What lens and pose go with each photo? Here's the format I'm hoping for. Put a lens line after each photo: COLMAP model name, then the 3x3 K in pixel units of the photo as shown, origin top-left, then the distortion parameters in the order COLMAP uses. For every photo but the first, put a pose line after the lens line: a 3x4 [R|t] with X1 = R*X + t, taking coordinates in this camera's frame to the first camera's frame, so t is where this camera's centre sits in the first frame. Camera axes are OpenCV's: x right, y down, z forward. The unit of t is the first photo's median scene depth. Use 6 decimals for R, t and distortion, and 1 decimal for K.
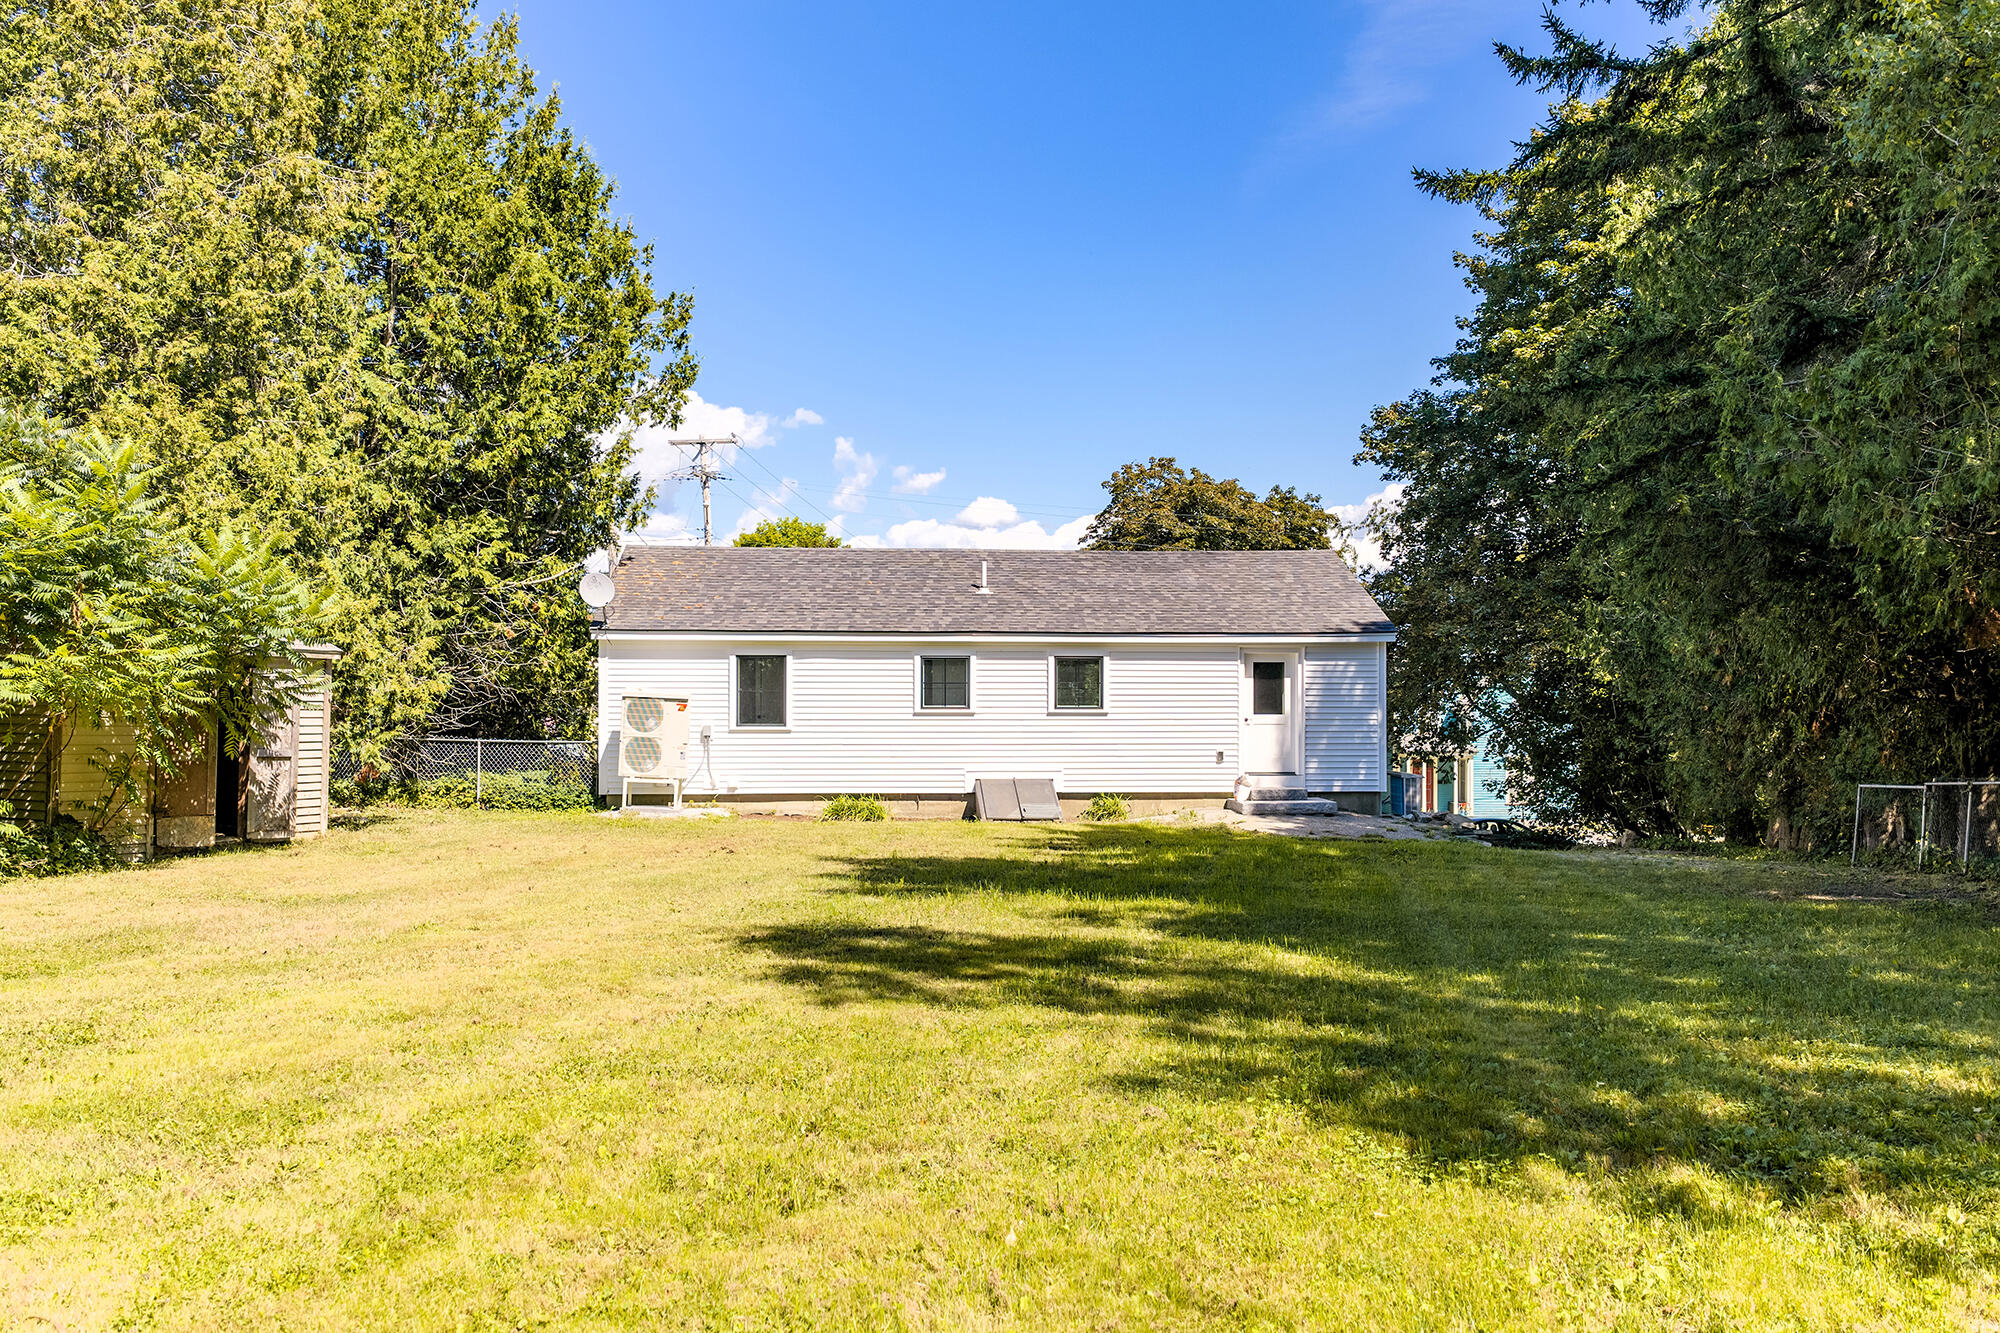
lens RADIAL K [[1669.6, 0, 982.4], [0, 1669.6, 671.0], [0, 0, 1]] dist [0.011786, -0.013345]
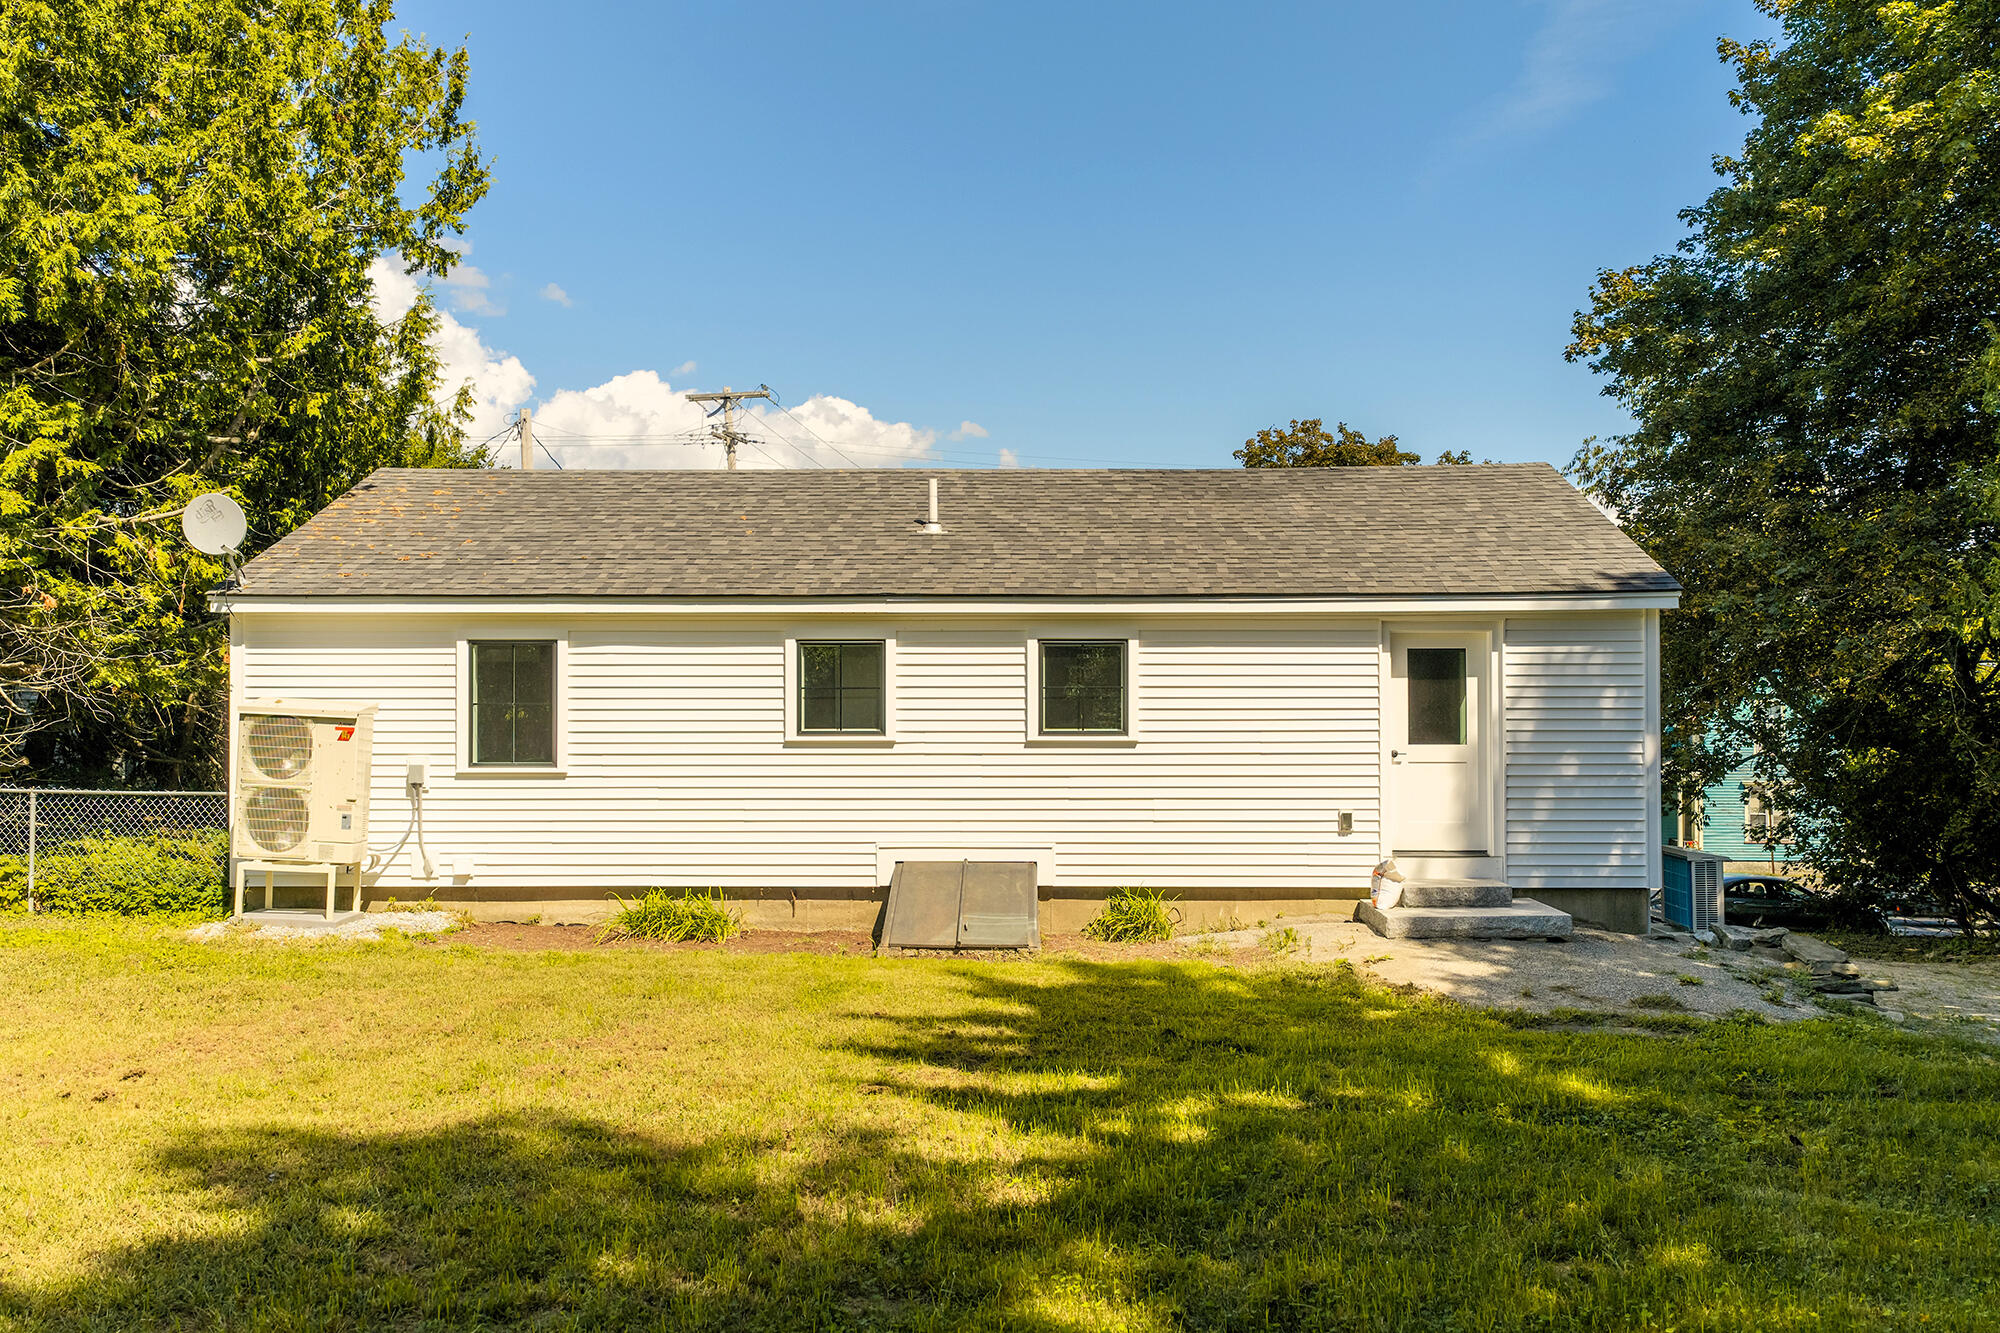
lens RADIAL K [[1669.6, 0, 982.4], [0, 1669.6, 671.0], [0, 0, 1]] dist [0.011786, -0.013345]
pose [[0.995351, -0.003946, -0.096233, 0.077761], [0.003420, 0.999978, -0.005624, 0.004619], [0.096253, 0.005269, 0.995343, 0.450616]]
